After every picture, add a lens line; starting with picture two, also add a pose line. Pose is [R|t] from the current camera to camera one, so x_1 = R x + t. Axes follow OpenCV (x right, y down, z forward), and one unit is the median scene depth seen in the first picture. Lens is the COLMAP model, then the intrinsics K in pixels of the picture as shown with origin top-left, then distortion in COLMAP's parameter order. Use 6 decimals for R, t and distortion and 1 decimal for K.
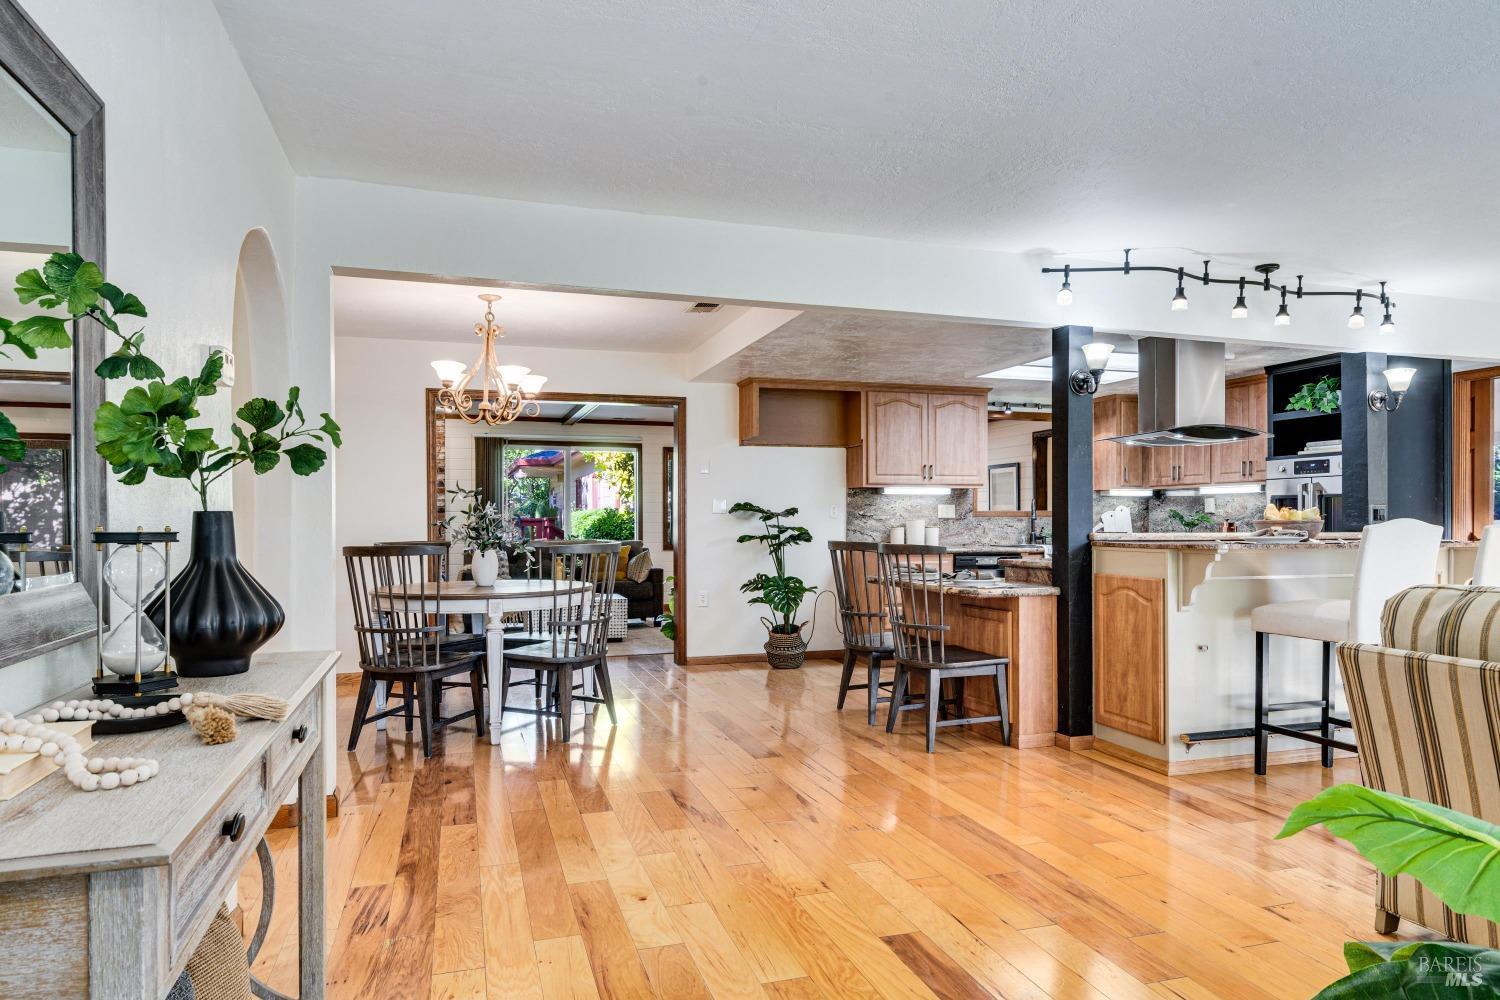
lens RADIAL K [[926.1, 0, 756.7], [0, 926.1, 515.6], [0, 0, 1]] dist [0.000726, 0.000015]
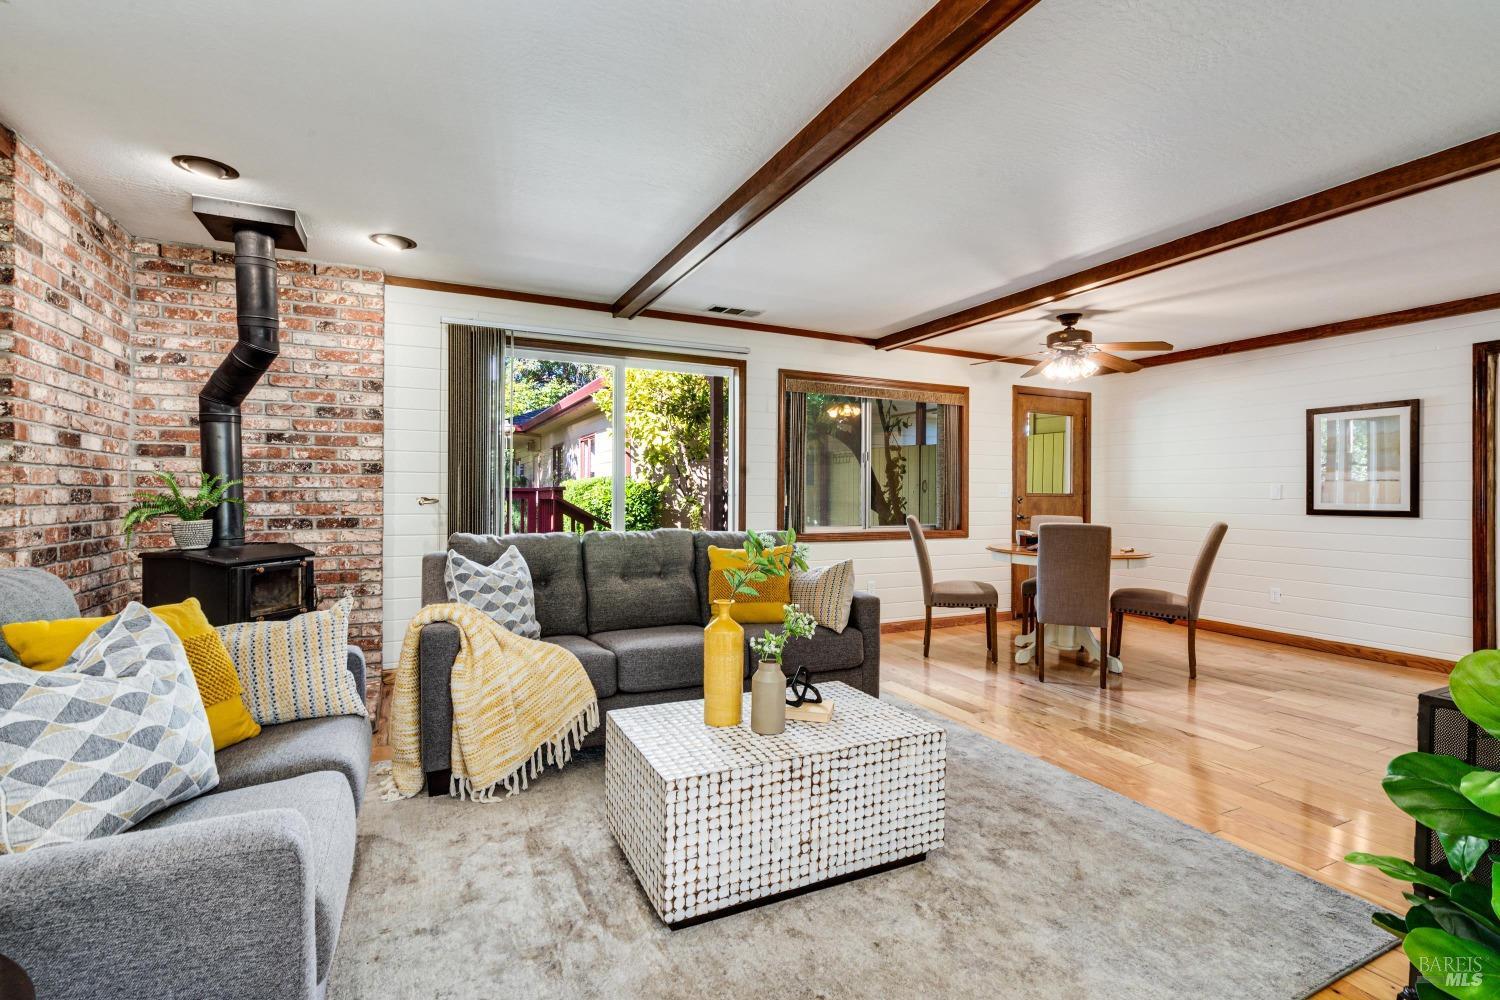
lens RADIAL K [[684.5, 0, 750.0], [0, 684.5, 500.0], [0, 0, 1]] dist [0.000471, 0.000323]
pose [[0.989993, 0.006938, 0.140944, -0.287140], [-0.009011, 0.999860, 0.014075, 0.006261], [-0.140827, -0.015205, 0.989917, 0.901261]]
